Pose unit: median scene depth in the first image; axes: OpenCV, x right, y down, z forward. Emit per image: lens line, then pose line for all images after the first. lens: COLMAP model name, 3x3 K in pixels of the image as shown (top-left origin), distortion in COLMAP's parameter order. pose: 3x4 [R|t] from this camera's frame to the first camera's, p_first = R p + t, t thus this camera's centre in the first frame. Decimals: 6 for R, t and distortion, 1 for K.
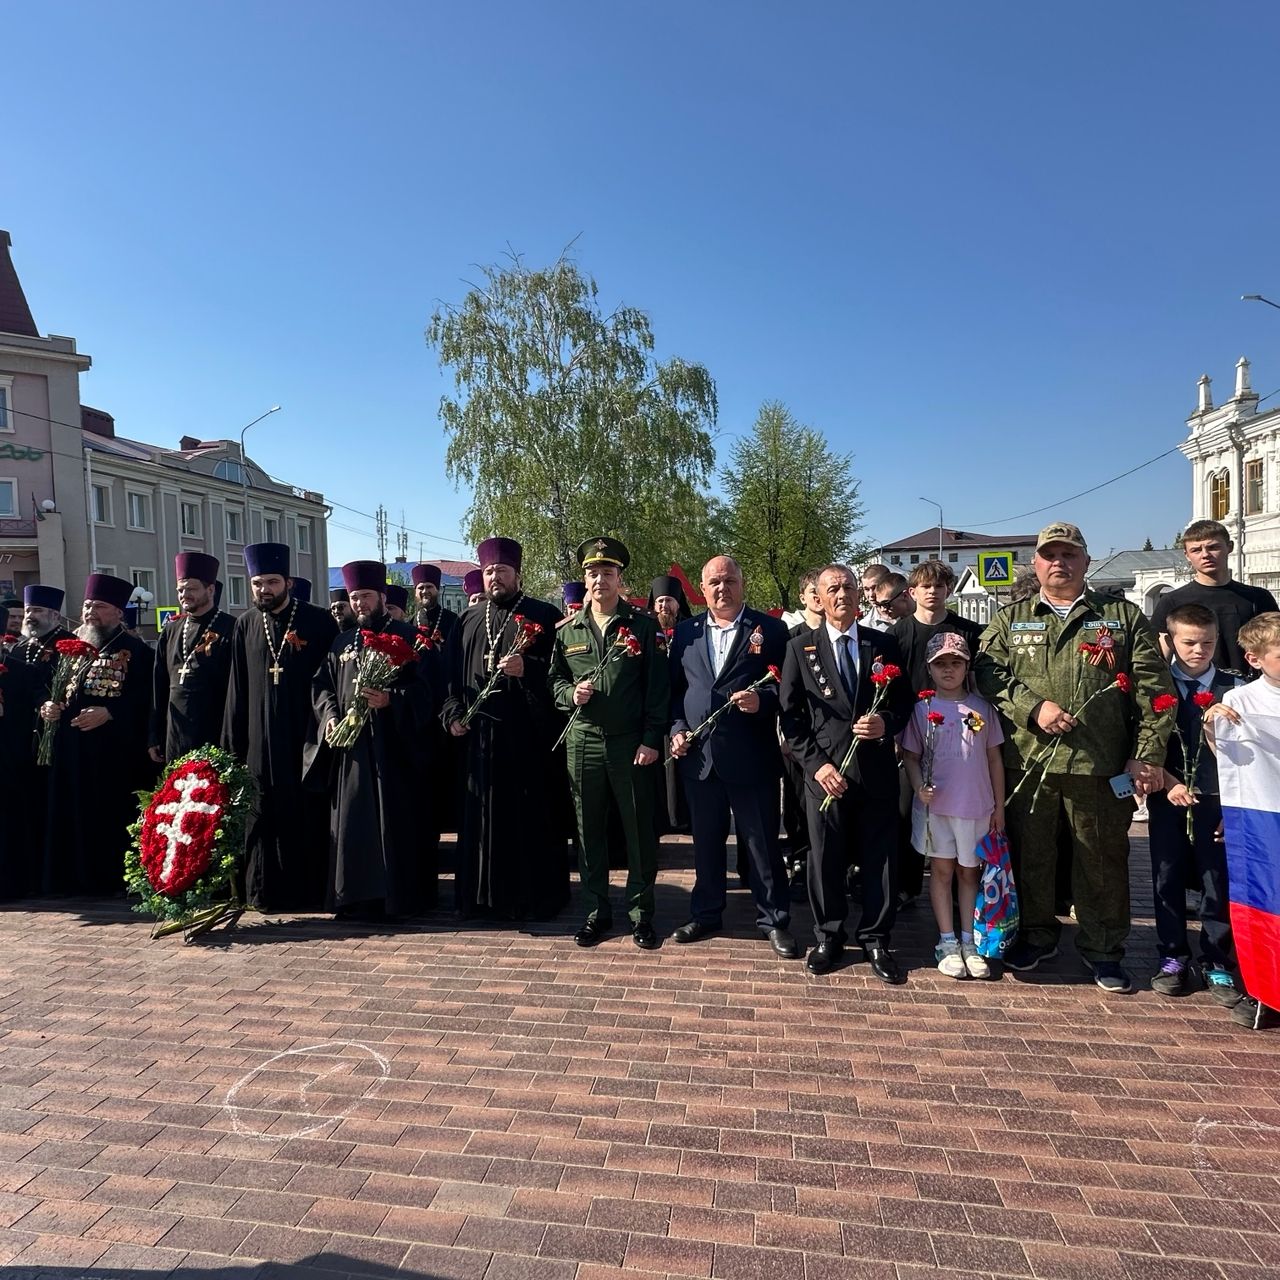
lens RADIAL K [[752.4, 0, 638.0], [0, 752.4, 644.9], [0, 0, 1]] dist [-0.004603, 0.001397]
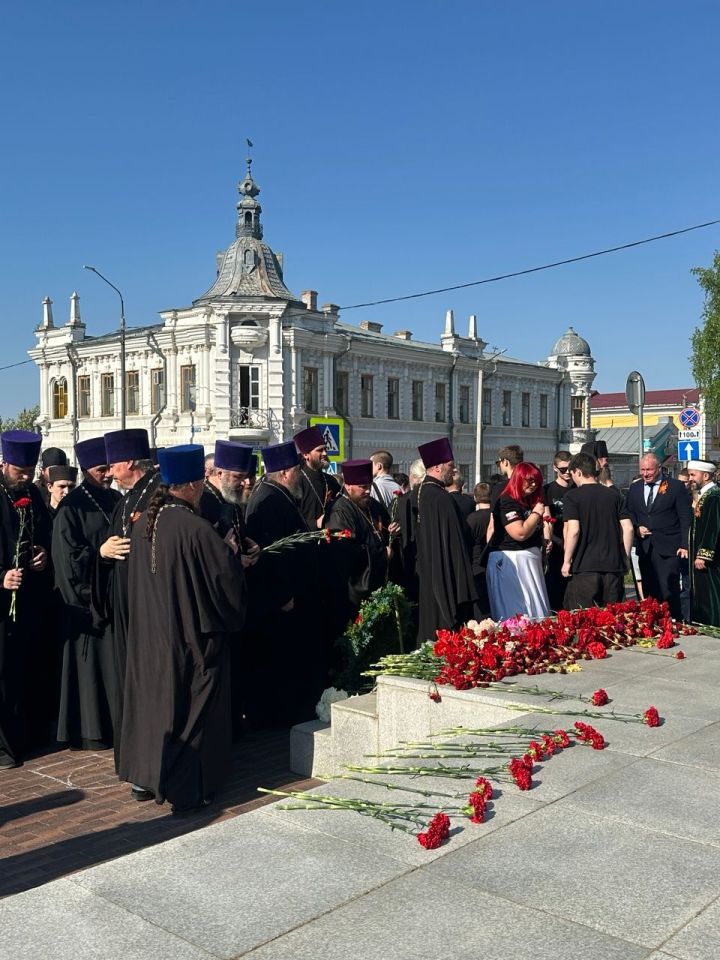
lens RADIAL K [[938.8, 0, 358.1], [0, 938.8, 485.2], [0, 0, 1]] dist [0.186577, -0.348394]
pose [[0.540418, 0.020347, 0.841151, -0.282509], [0.018731, 0.999169, -0.036204, 0.009232], [-0.841188, 0.035321, 0.539588, -0.258725]]
